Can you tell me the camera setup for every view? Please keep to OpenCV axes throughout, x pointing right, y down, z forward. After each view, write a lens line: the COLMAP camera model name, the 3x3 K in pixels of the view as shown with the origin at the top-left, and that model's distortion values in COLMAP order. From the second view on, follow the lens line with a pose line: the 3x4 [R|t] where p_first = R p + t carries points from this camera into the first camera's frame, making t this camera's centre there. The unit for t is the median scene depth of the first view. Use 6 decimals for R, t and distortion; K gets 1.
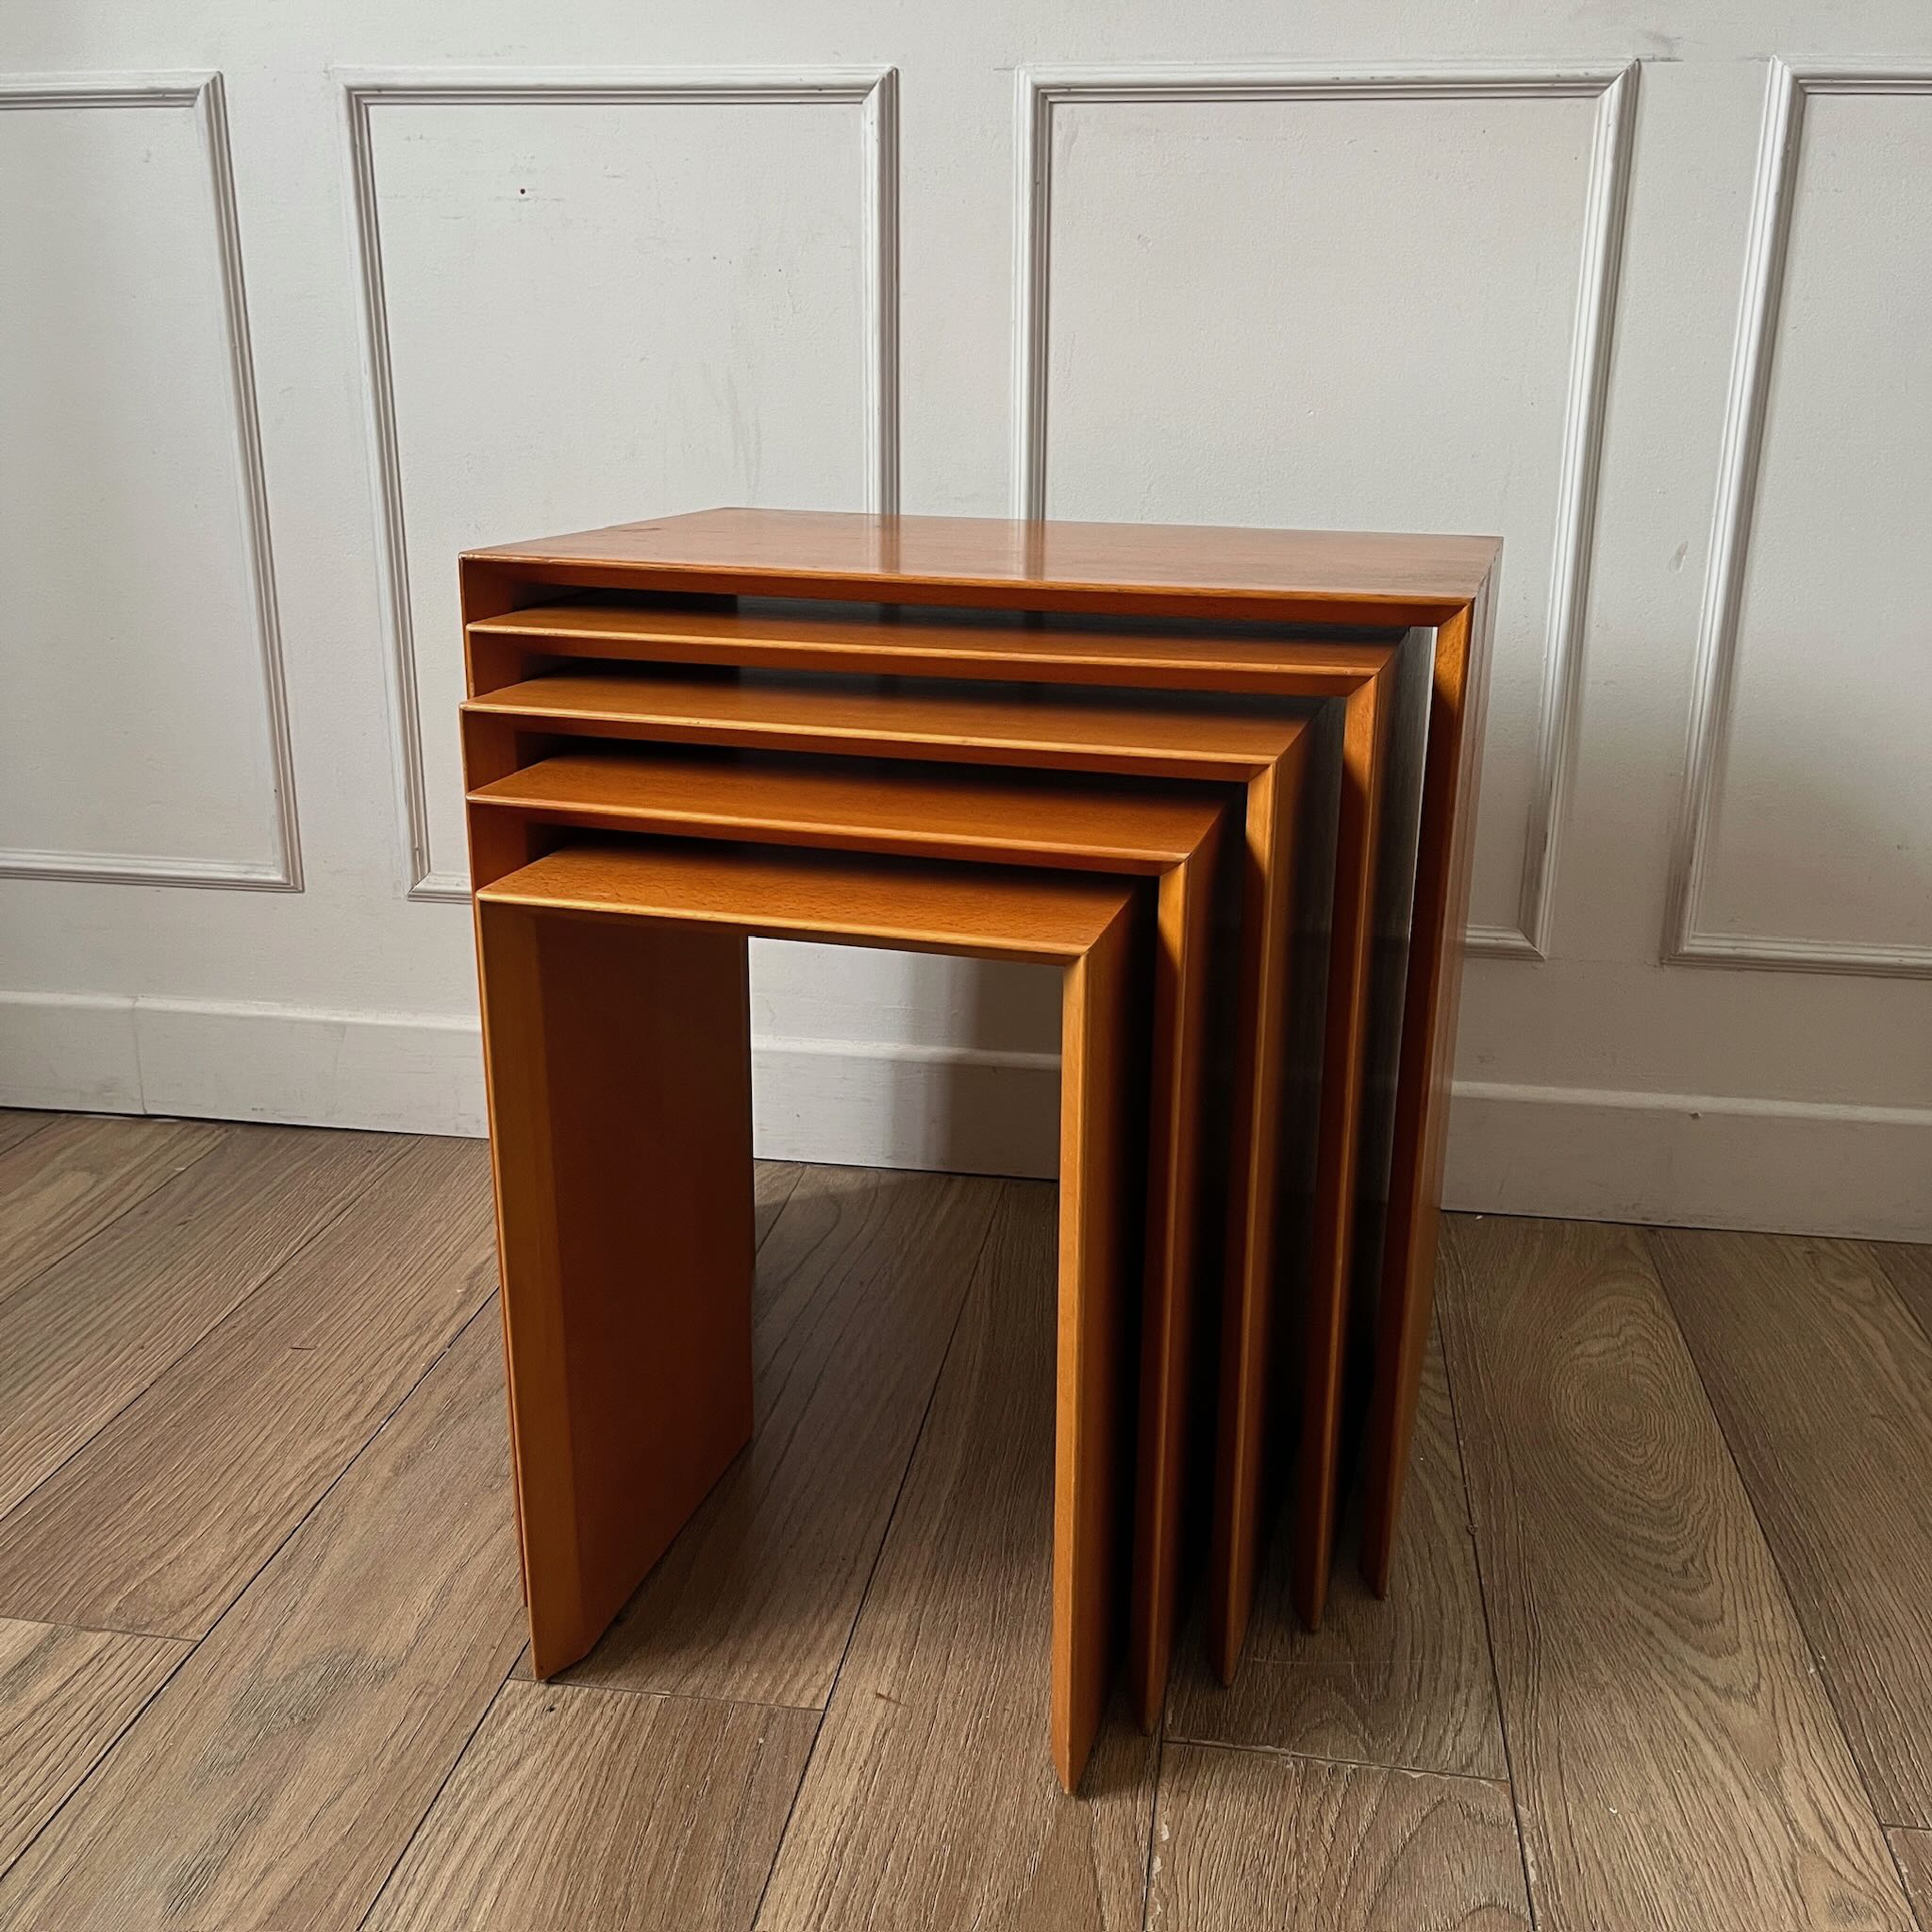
lens RADIAL K [[1996.0, 0, 975.4], [0, 1996.0, 981.7], [0, 0, 1]] dist [0.007883, 0.000000]
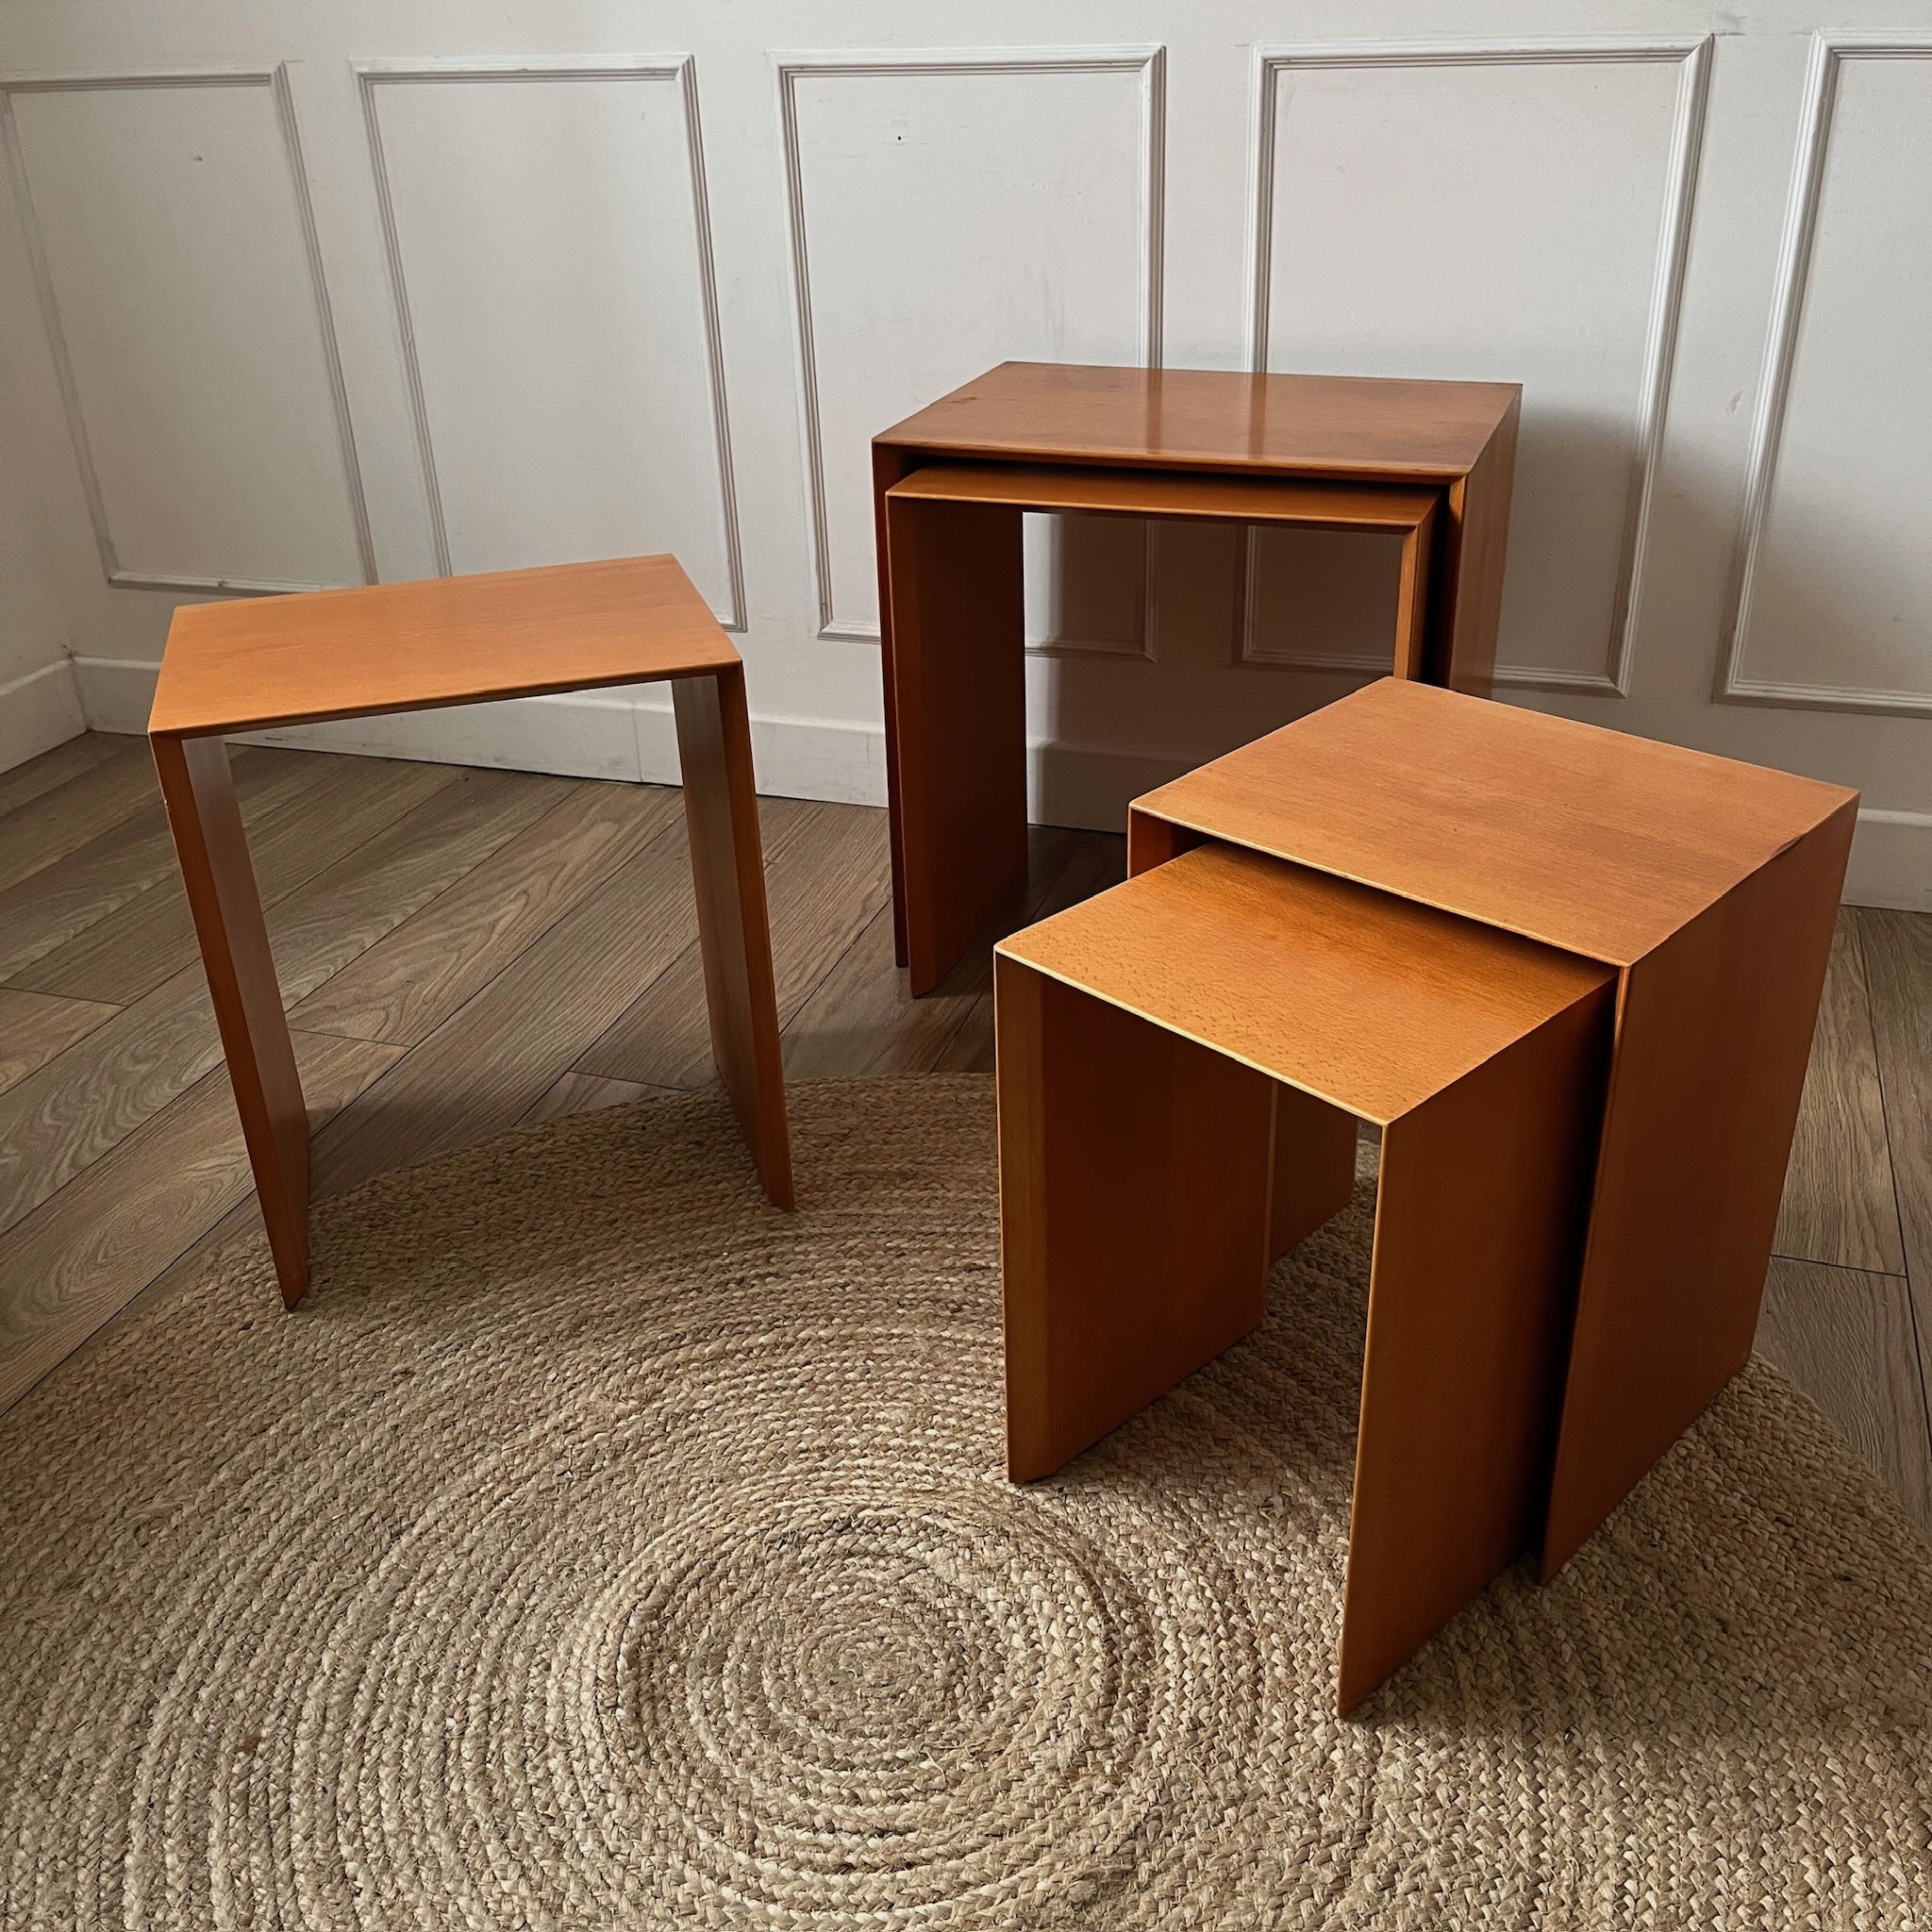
lens RADIAL K [[1996.0, 0, 965.2], [0, 1996.0, 969.3], [0, 0, 1]] dist [0.007883, 0.000000]
pose [[0.984801, 0.038973, -0.169257, 0.082931], [-0.008648, 0.984294, 0.176323, -0.069154], [0.173470, -0.172179, 0.969671, -0.473472]]
